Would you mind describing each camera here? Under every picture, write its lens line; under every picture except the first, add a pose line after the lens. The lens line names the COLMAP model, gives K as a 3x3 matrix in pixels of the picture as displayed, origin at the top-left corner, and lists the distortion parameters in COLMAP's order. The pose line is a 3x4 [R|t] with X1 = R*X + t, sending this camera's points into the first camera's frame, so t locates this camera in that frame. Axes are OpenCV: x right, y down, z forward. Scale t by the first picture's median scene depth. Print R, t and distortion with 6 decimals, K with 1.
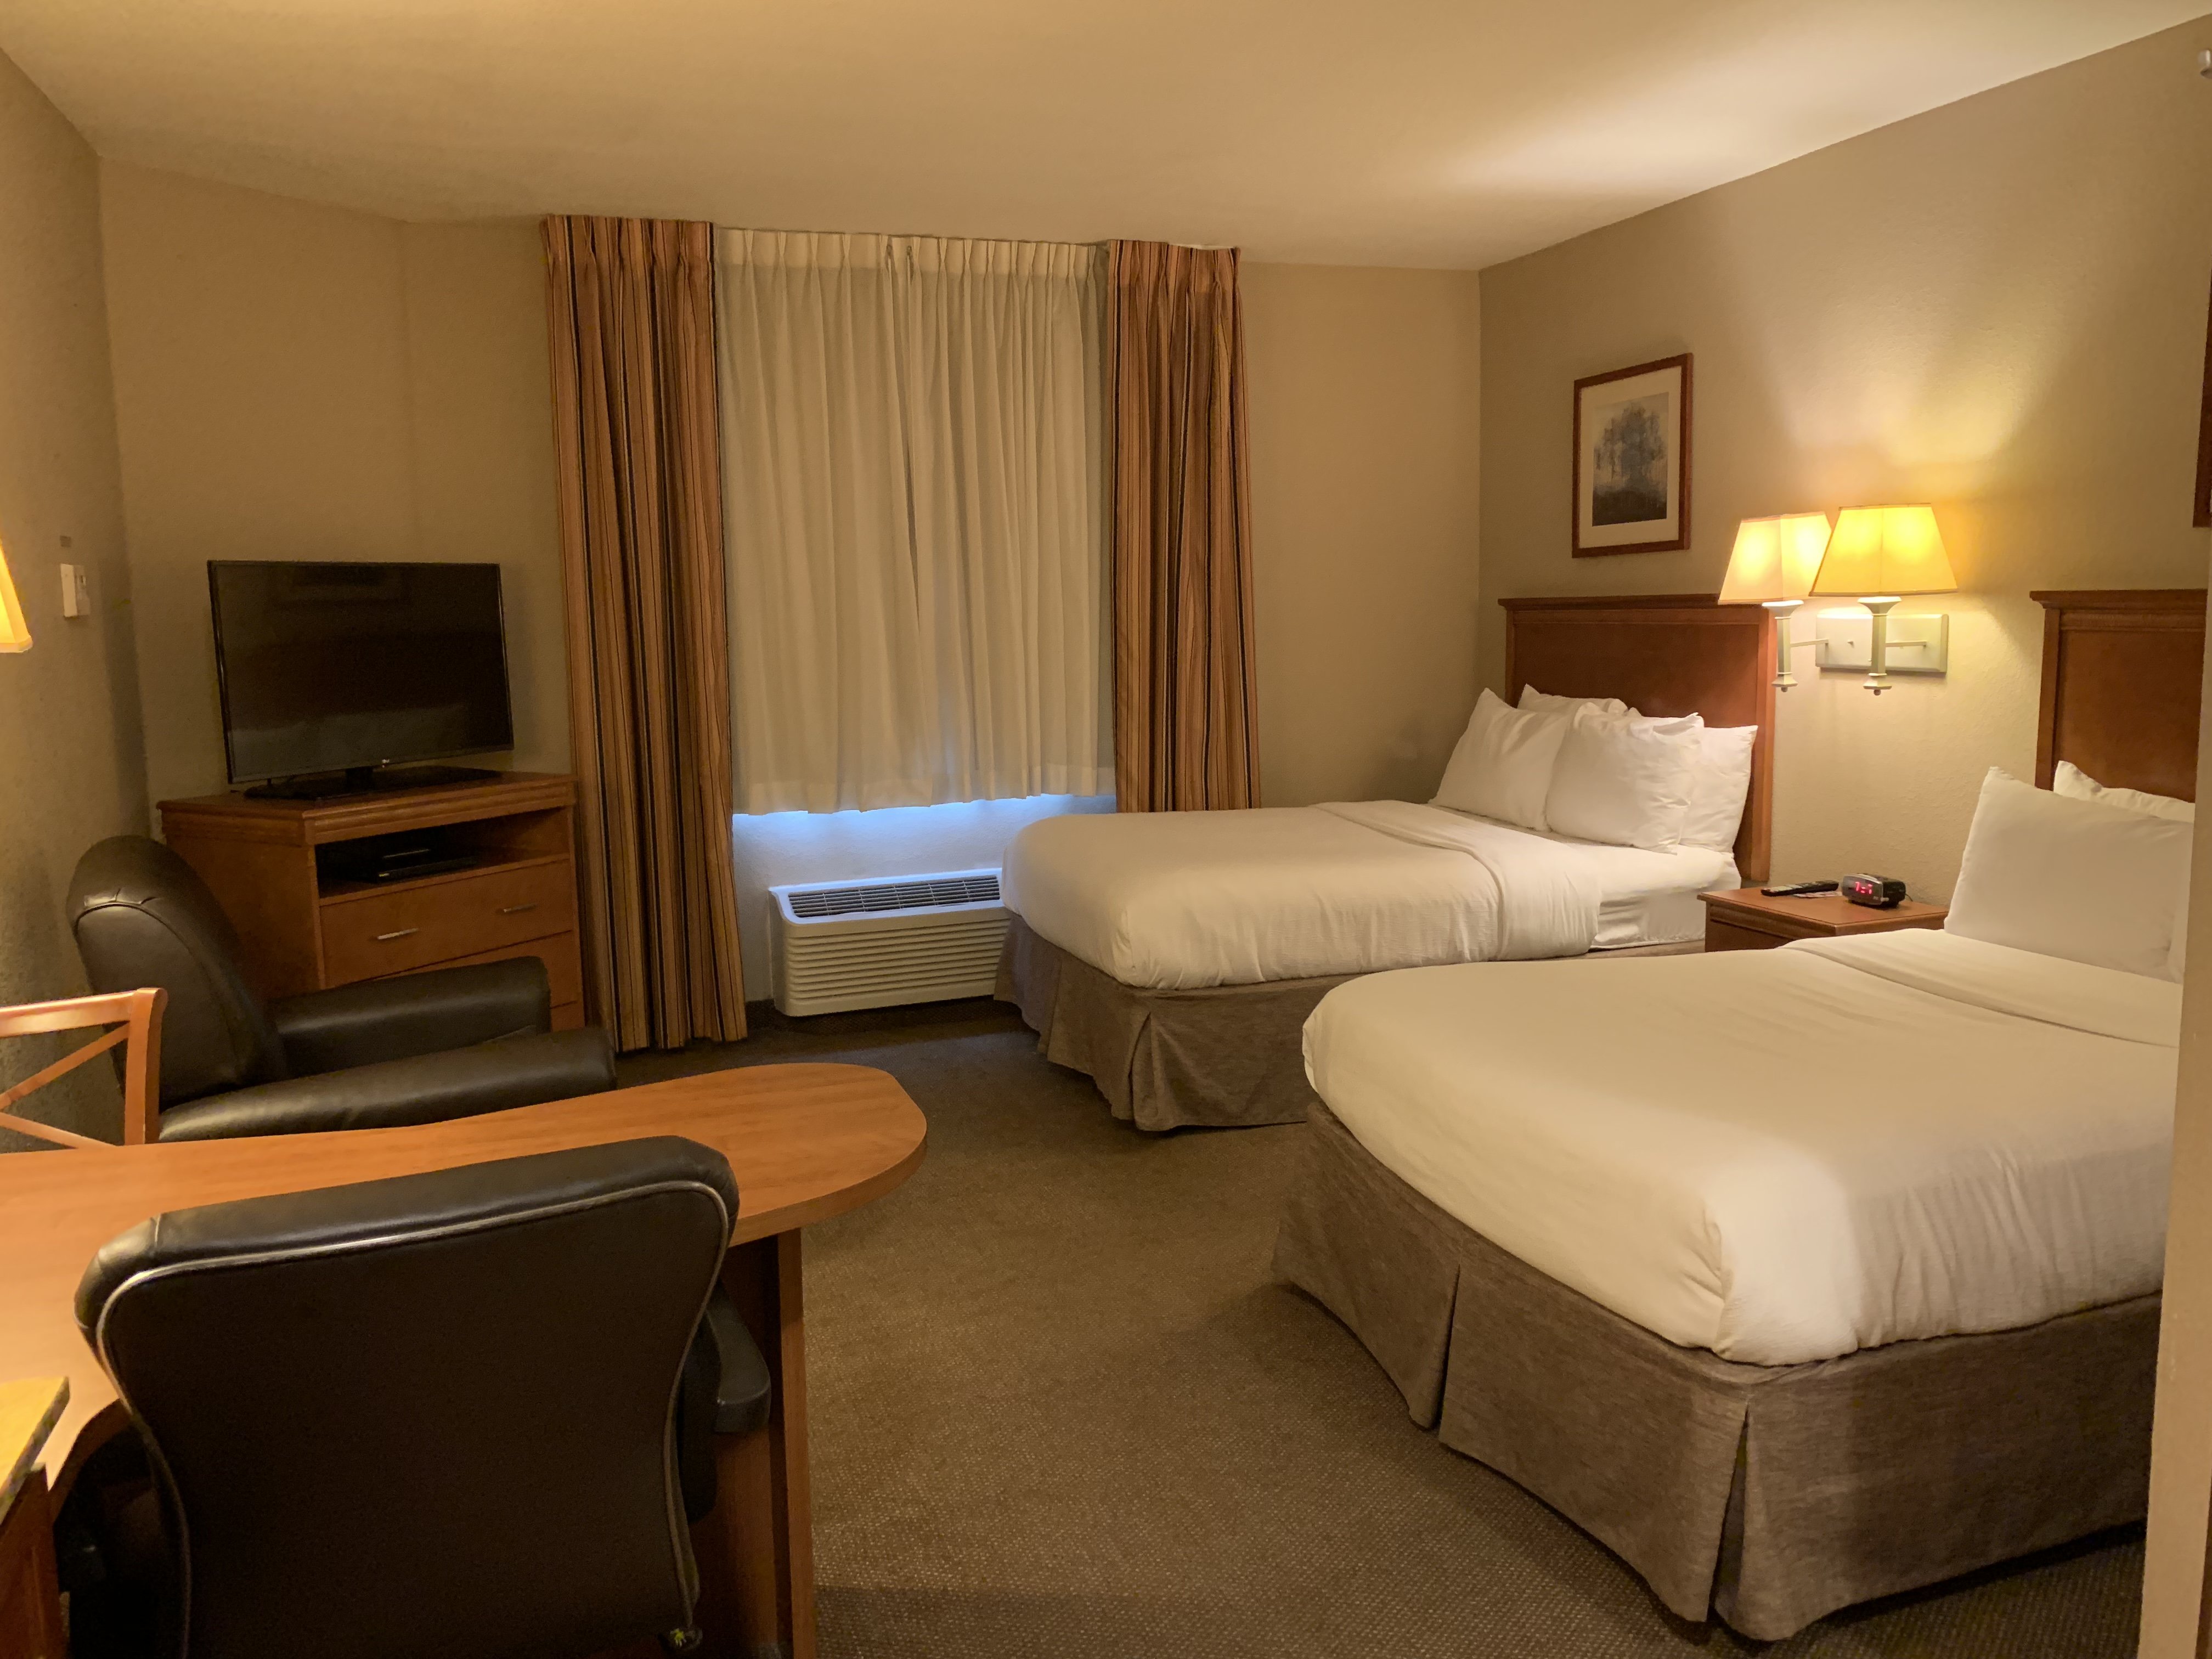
lens RADIAL K [[1675.4, 0, 1096.8], [0, 1675.4, 824.4], [0, 0, 1]] dist [-0.005122, 0.005688]
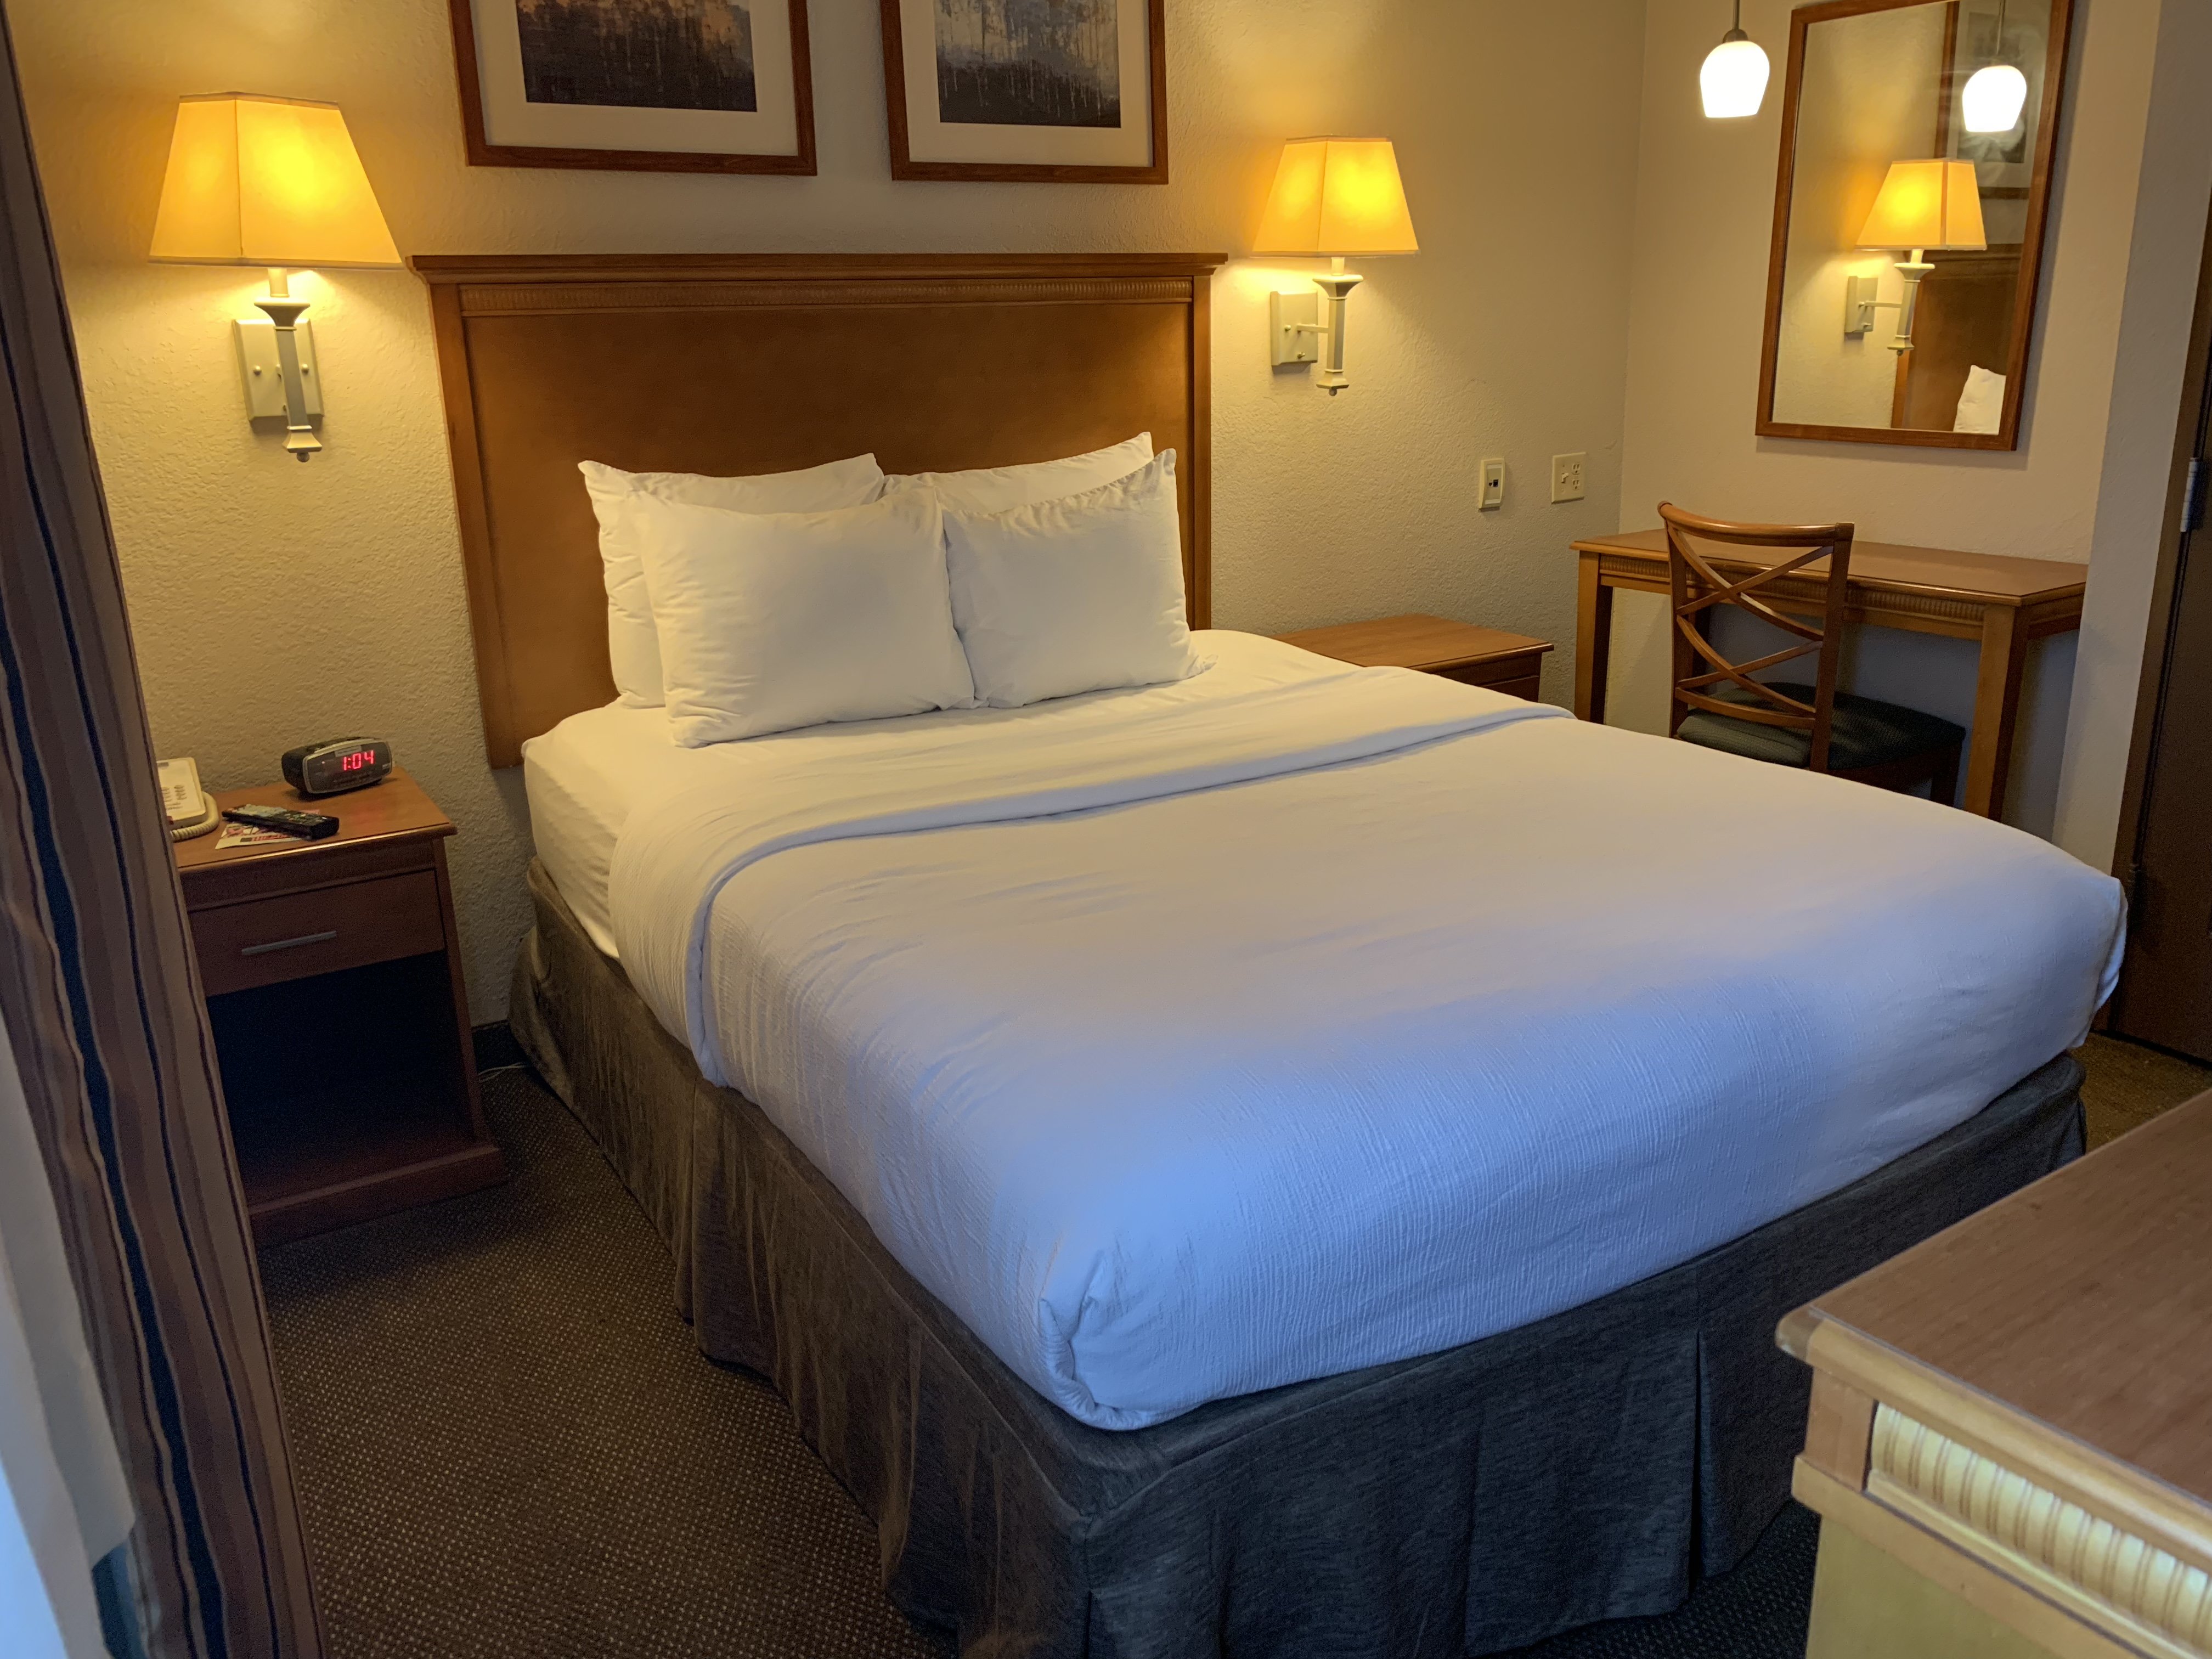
lens RADIAL K [[1736.6, 0, 1151.5], [0, 1736.6, 831.6], [0, 0, 1]] dist [0.118756, -0.265362]
pose [[-0.246201, -0.250316, 0.936337, -0.324521], [0.150217, 0.944545, 0.292009, -0.116900], [-0.957507, 0.212547, -0.194946, 1.102401]]
